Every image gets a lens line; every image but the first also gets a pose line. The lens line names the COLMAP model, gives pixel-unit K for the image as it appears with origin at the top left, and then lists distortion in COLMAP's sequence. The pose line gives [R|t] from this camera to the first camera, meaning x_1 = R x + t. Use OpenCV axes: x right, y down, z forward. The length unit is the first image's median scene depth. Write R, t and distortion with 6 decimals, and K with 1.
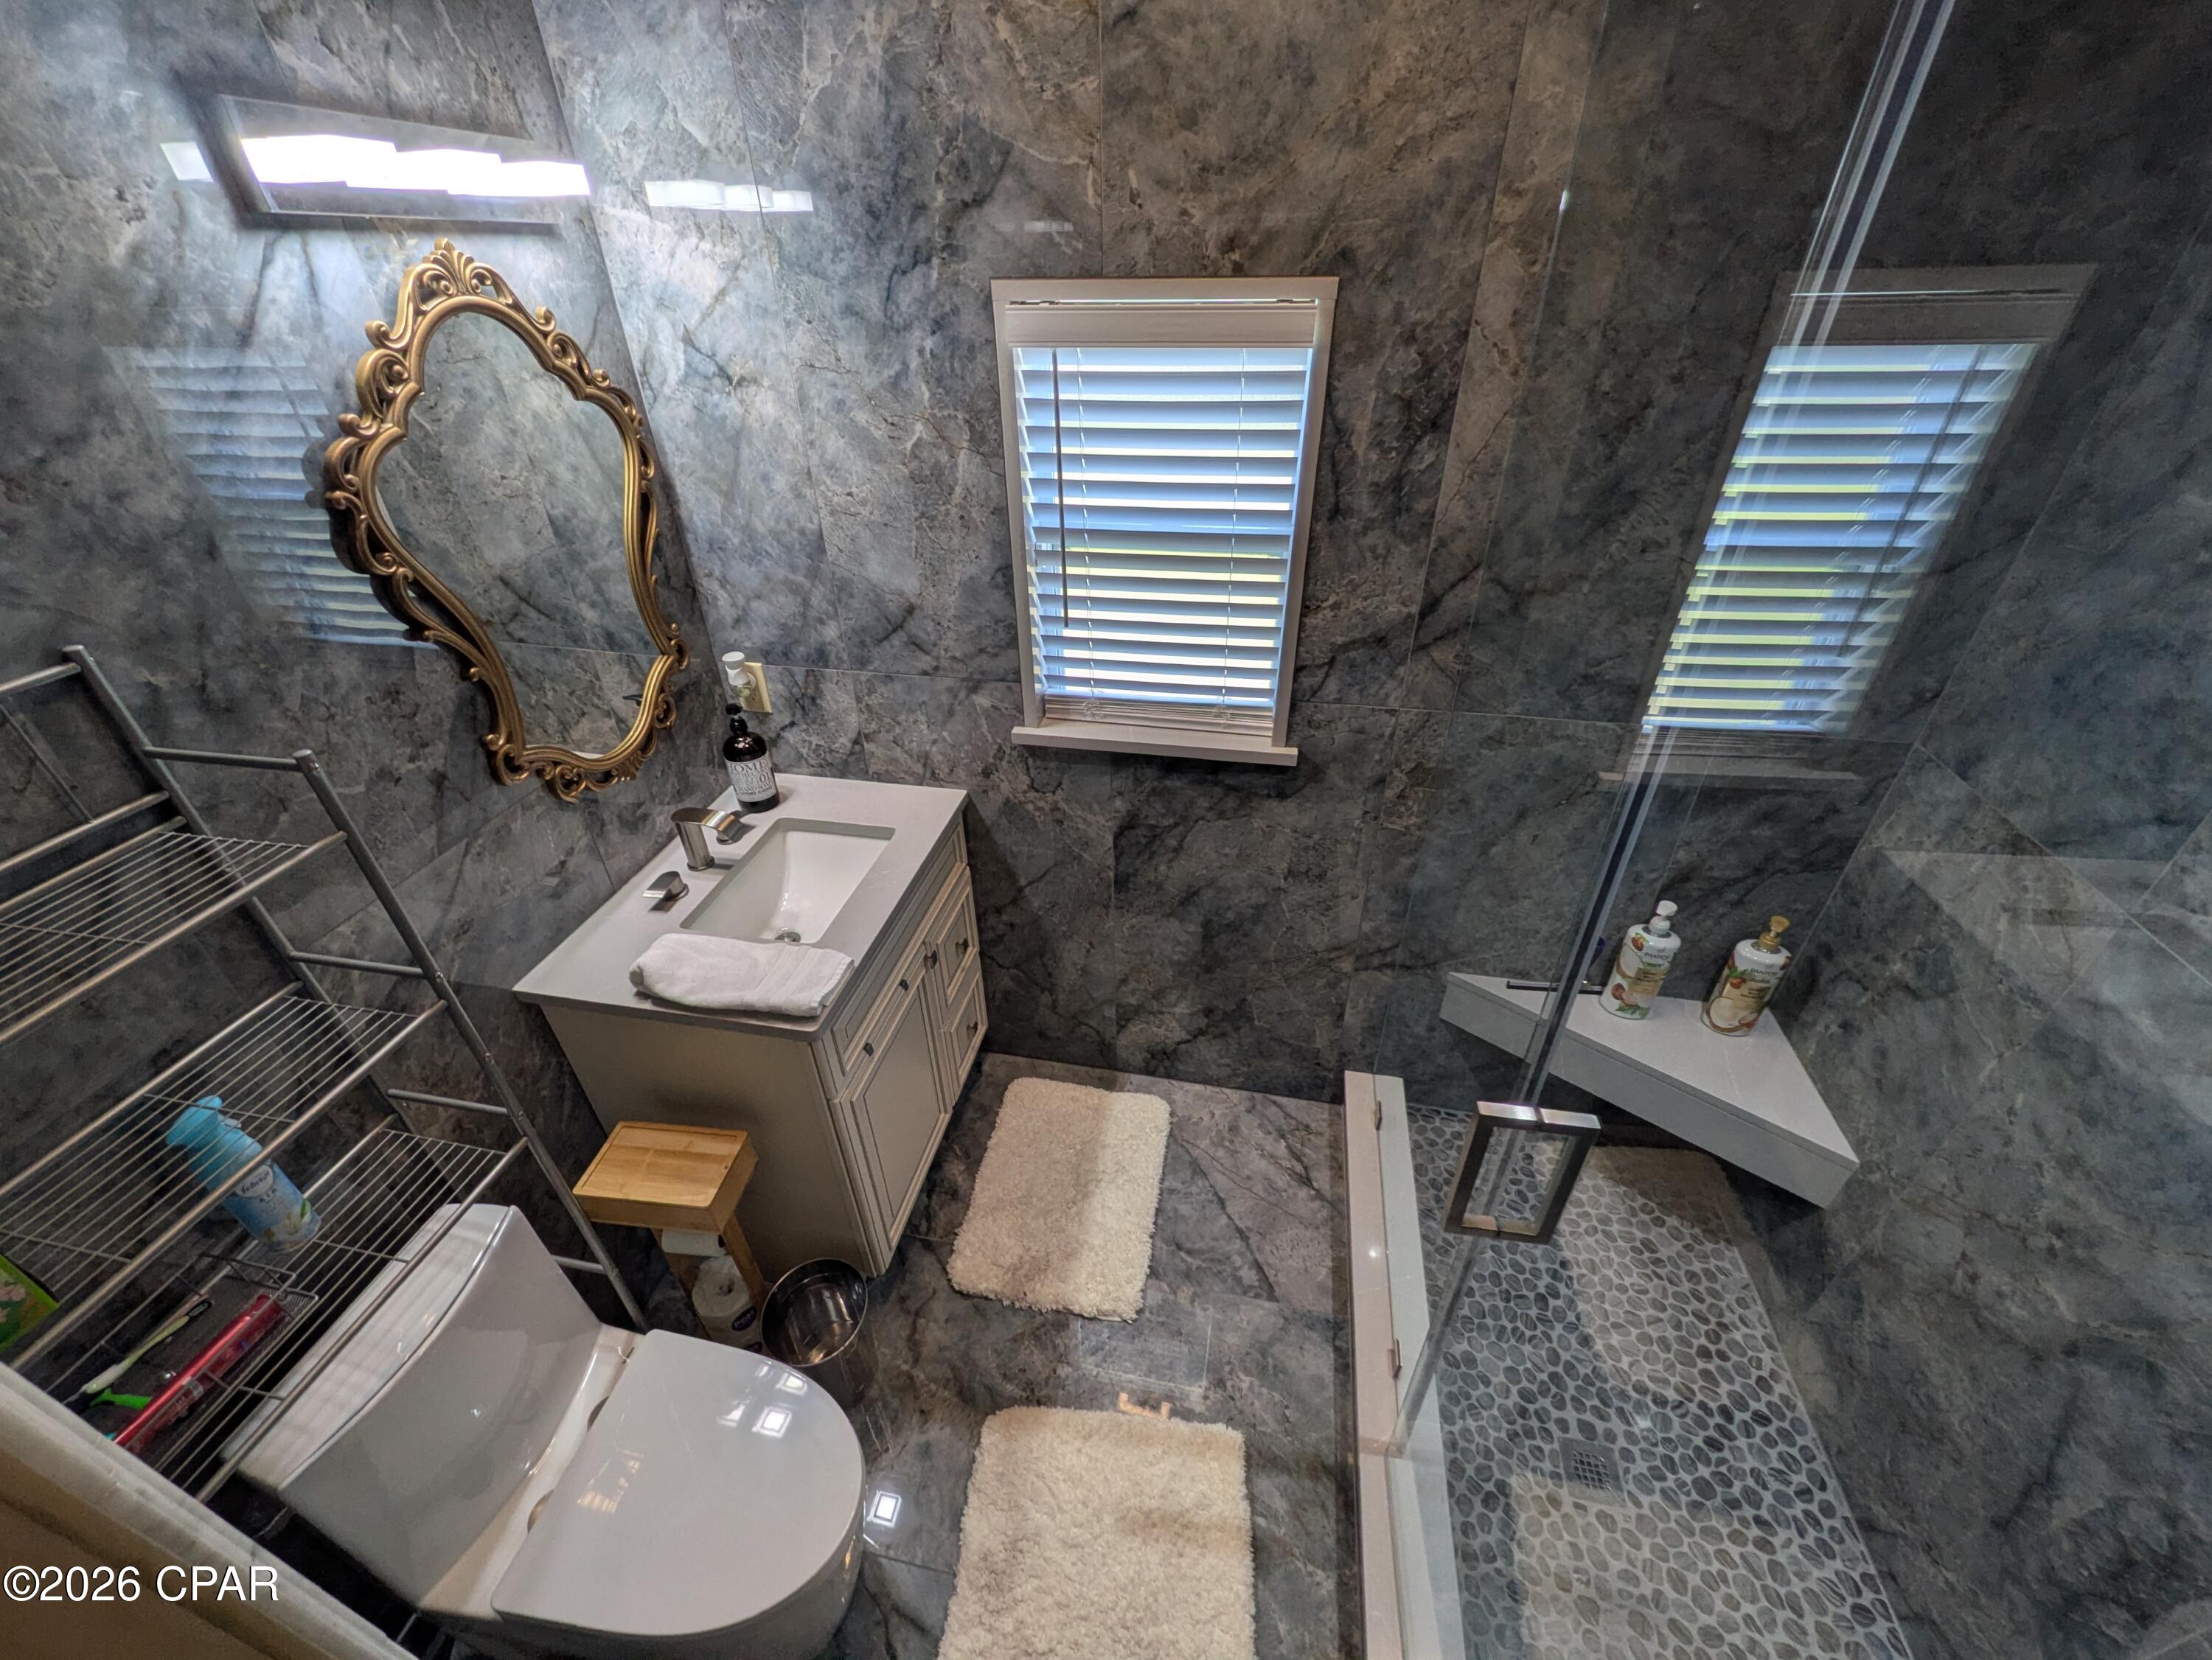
lens RADIAL K [[873.1, 0, 1106.0], [0, 873.1, 830.0], [0, 0, 1]] dist [-0.000309, 0.000031]
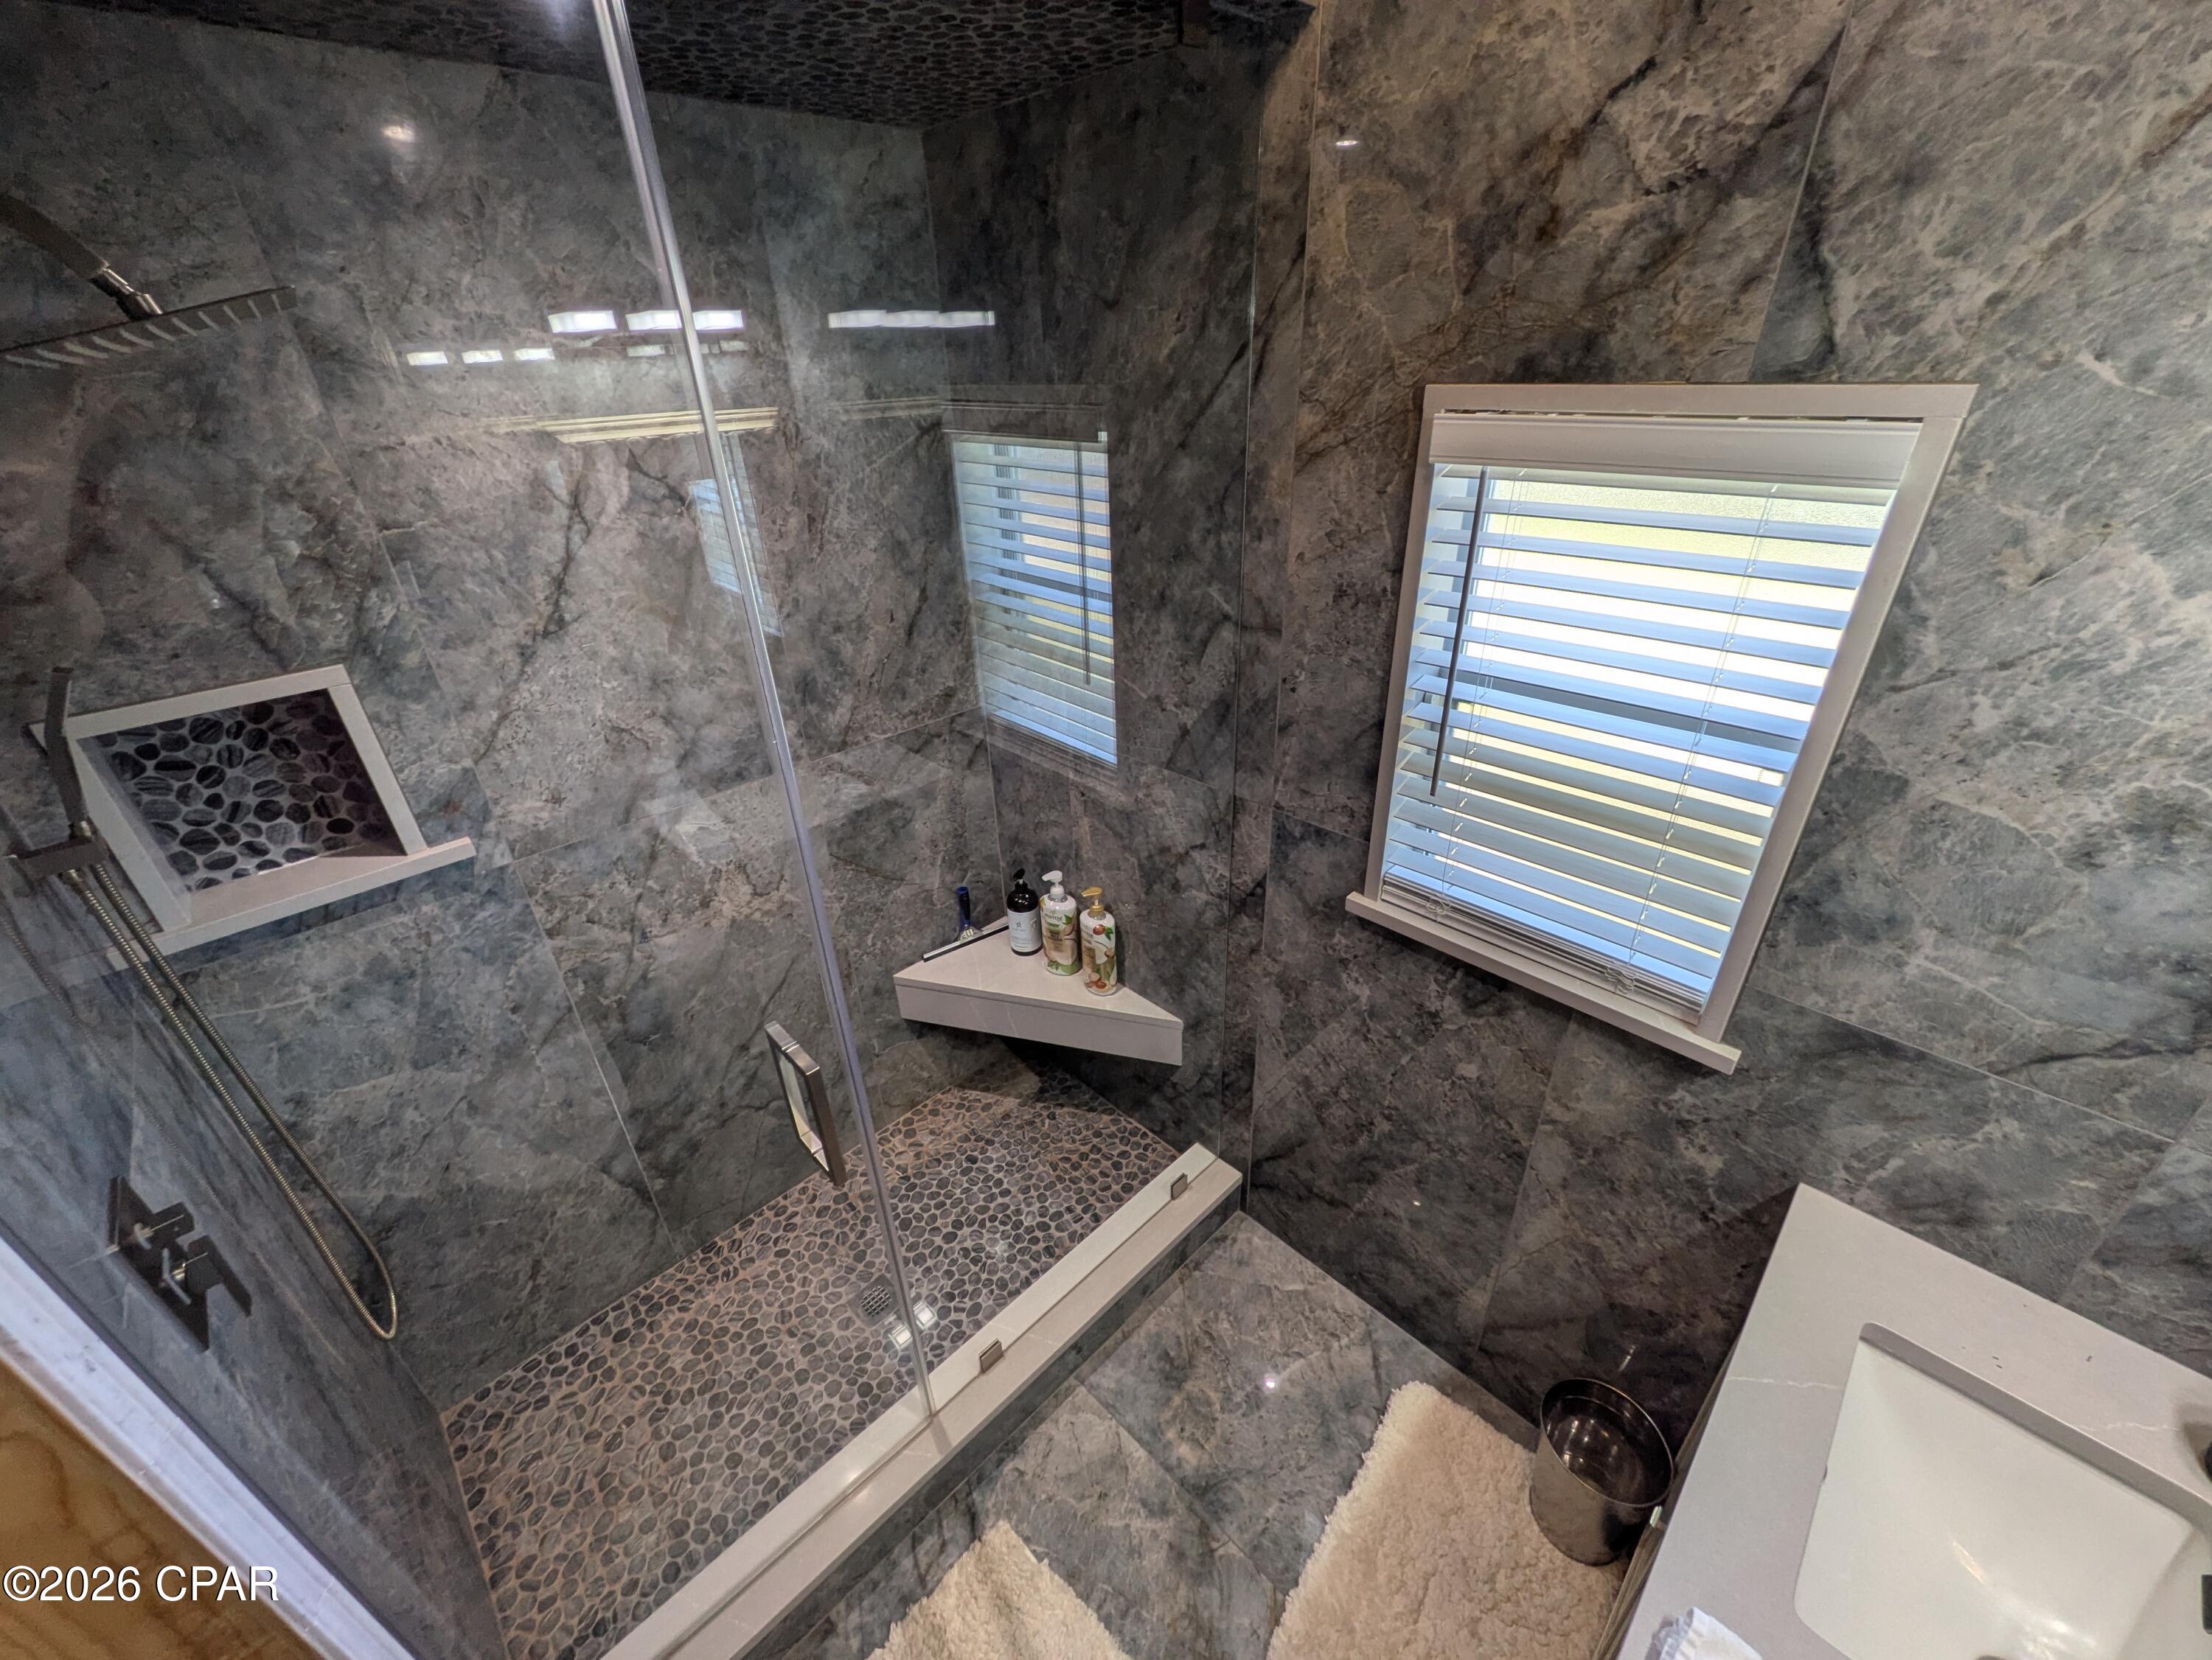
lens RADIAL K [[873.1, 0, 1106.0], [0, 873.1, 830.0], [0, 0, 1]] dist [-0.000309, 0.000031]
pose [[0.548246, -0.388882, 0.740404, -1.021025], [0.461175, 0.879122, 0.120255, -0.090840], [-0.697670, 0.275527, 0.661318, 0.126989]]
